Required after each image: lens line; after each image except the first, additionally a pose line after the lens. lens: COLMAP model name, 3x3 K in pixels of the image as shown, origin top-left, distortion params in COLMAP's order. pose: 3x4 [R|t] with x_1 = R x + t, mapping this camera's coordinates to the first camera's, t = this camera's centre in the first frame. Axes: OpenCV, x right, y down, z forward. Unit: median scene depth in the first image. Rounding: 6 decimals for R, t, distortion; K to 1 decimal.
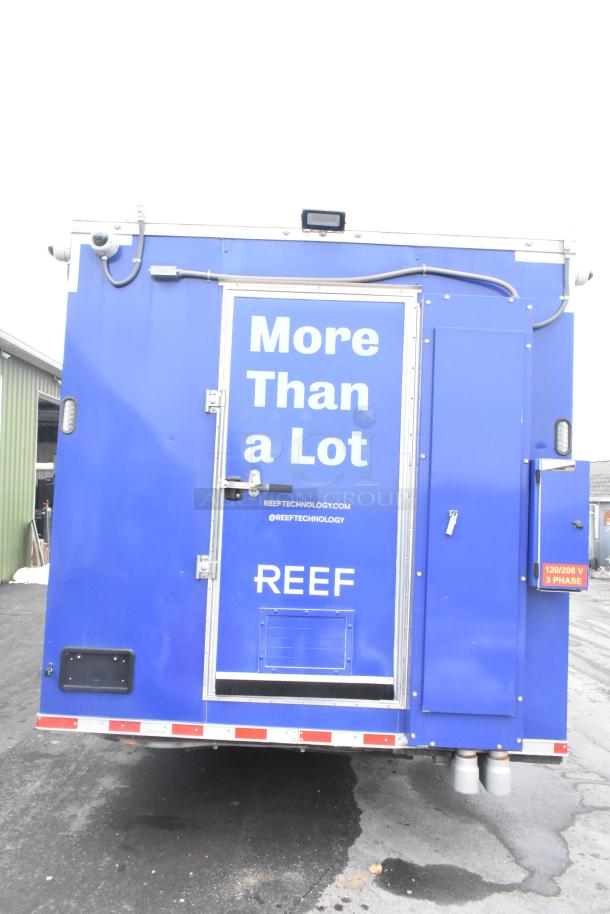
lens RADIAL K [[715.5, 0, 303.2], [0, 715.5, 459.5], [0, 0, 1]] dist [-0.026042, 0.019306]
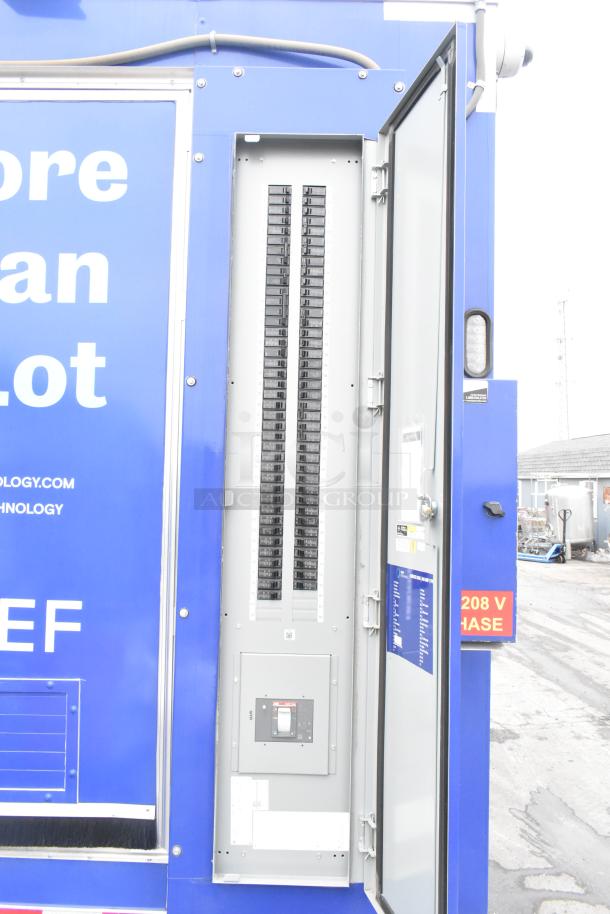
lens RADIAL K [[715.5, 0, 303.4], [0, 715.5, 457.9], [0, 0, 1]] dist [-0.026042, 0.019306]
pose [[0.999755, -0.021678, -0.004412, 0.236082], [0.021761, 0.999569, 0.019722, 0.039681], [0.003983, -0.019813, 0.999796, 0.466615]]
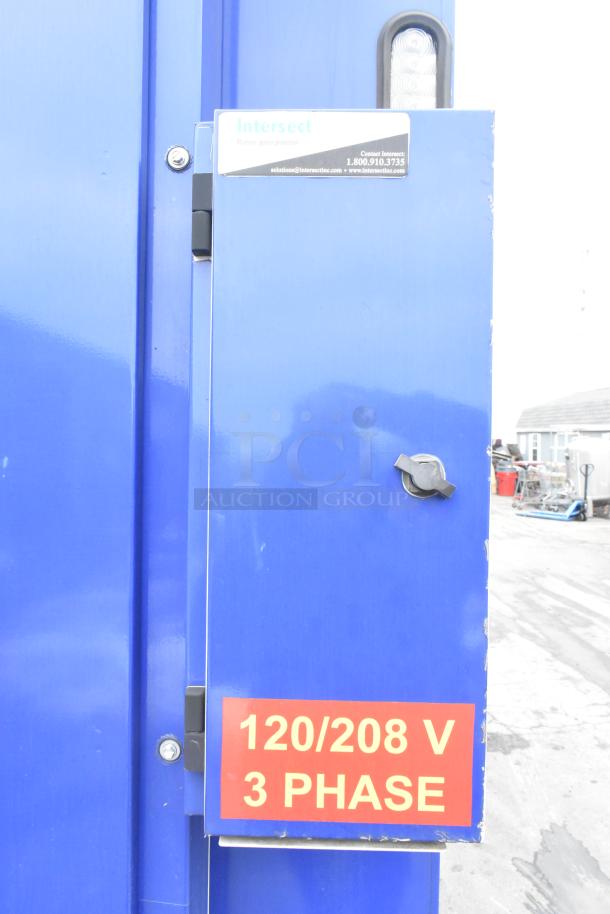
lens RADIAL K [[715.5, 0, 303.3], [0, 715.5, 458.8], [0, 0, 1]] dist [-0.026042, 0.019306]
pose [[0.999110, -0.027742, -0.031769, 0.332387], [0.030271, 0.996163, 0.082118, 0.065813], [0.029369, -0.083007, 0.996116, 0.758478]]
